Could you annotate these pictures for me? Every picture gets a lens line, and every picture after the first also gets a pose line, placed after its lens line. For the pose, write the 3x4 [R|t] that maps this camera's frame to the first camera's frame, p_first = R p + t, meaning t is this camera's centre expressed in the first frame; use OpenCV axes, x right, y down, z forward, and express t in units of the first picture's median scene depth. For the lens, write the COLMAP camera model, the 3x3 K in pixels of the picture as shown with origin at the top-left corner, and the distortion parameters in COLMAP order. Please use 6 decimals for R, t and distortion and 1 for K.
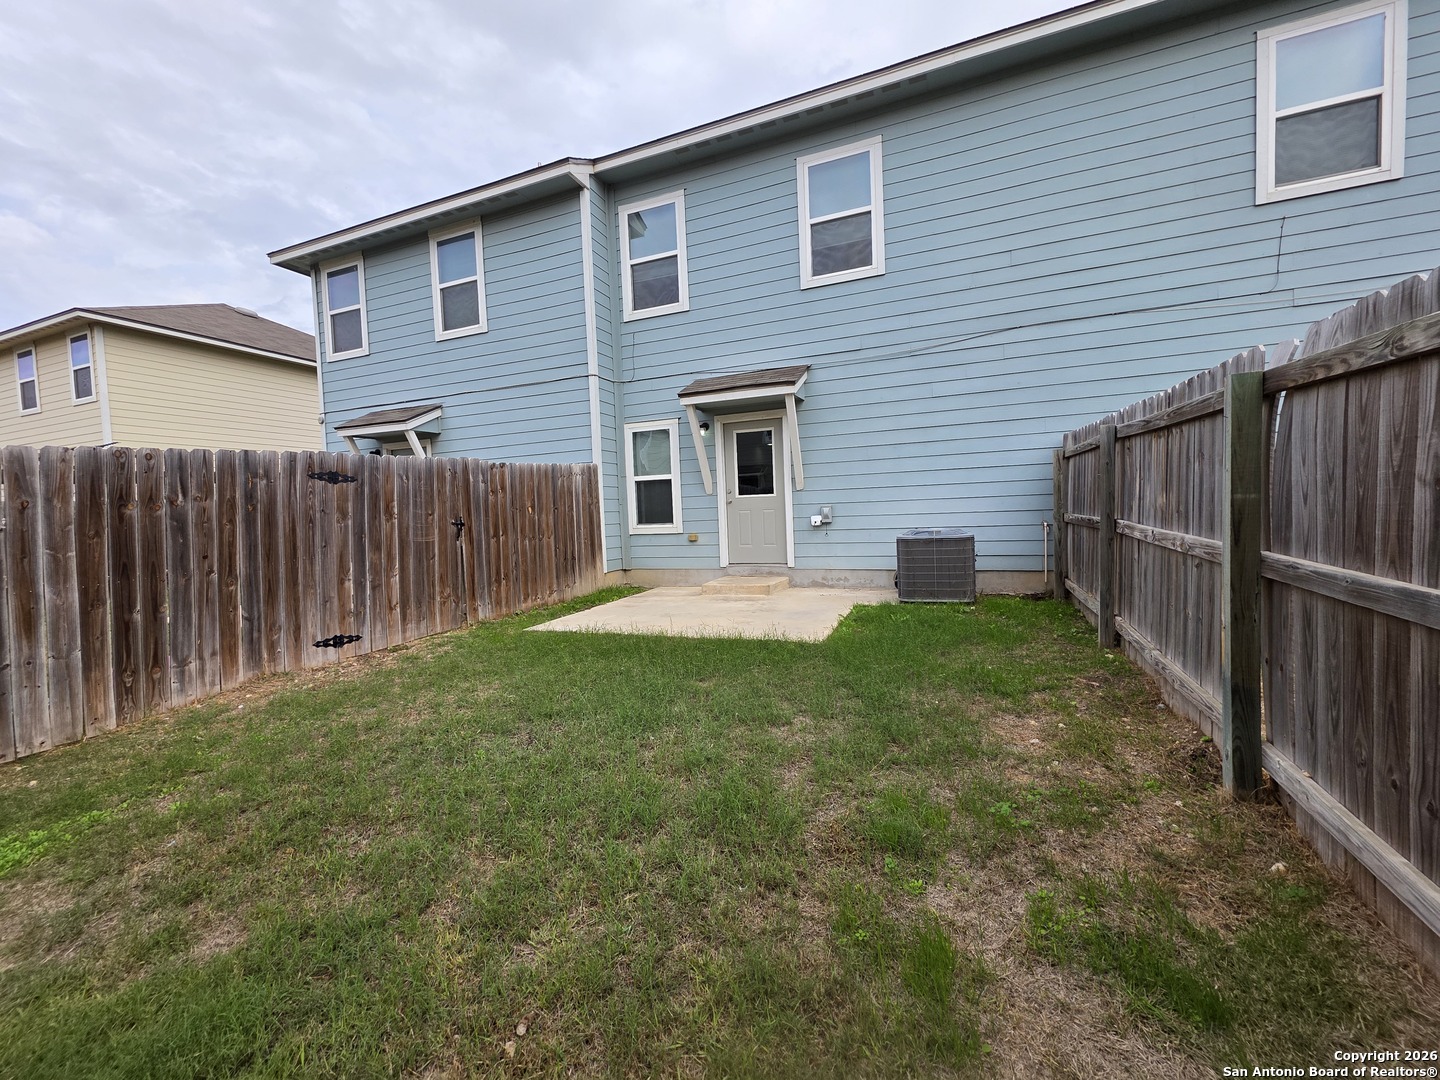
lens RADIAL K [[572.7, 0, 712.7], [0, 572.7, 535.3], [0, 0, 1]] dist [0.004580, -0.001182]
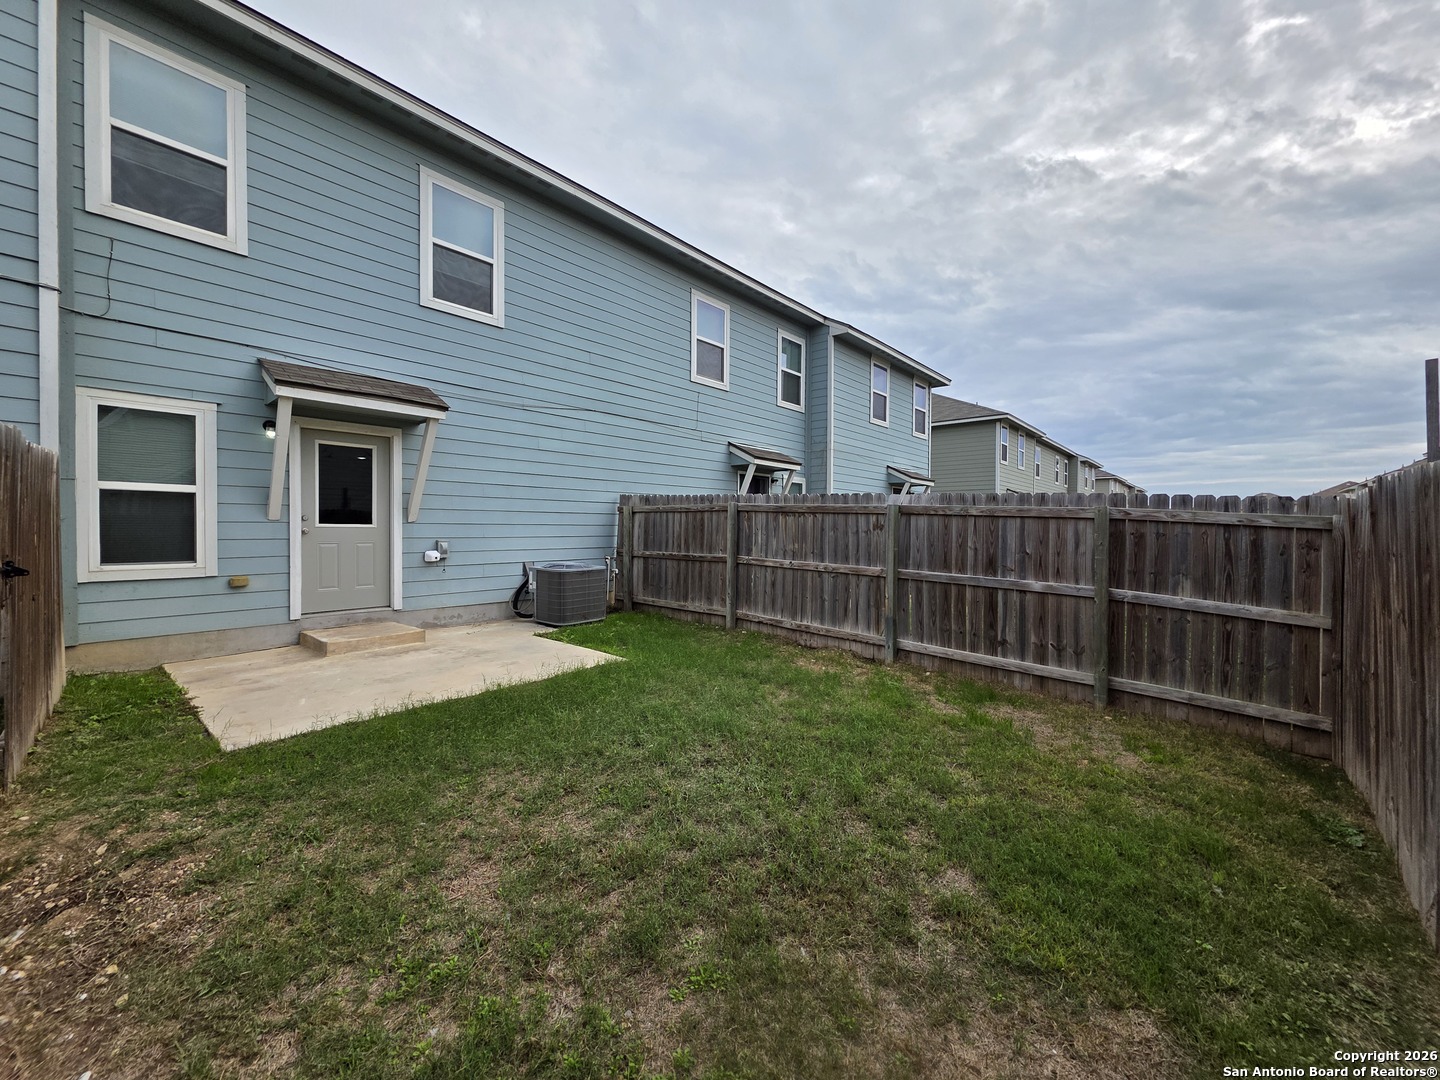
lens RADIAL K [[572.7, 0, 716.6], [0, 572.7, 538.4], [0, 0, 1]] dist [0.004580, -0.001182]
pose [[0.333826, 0.024724, 0.942310, -0.602493], [0.025416, 0.999056, -0.035217, -0.011146], [-0.942292, 0.035706, 0.332882, 0.286334]]
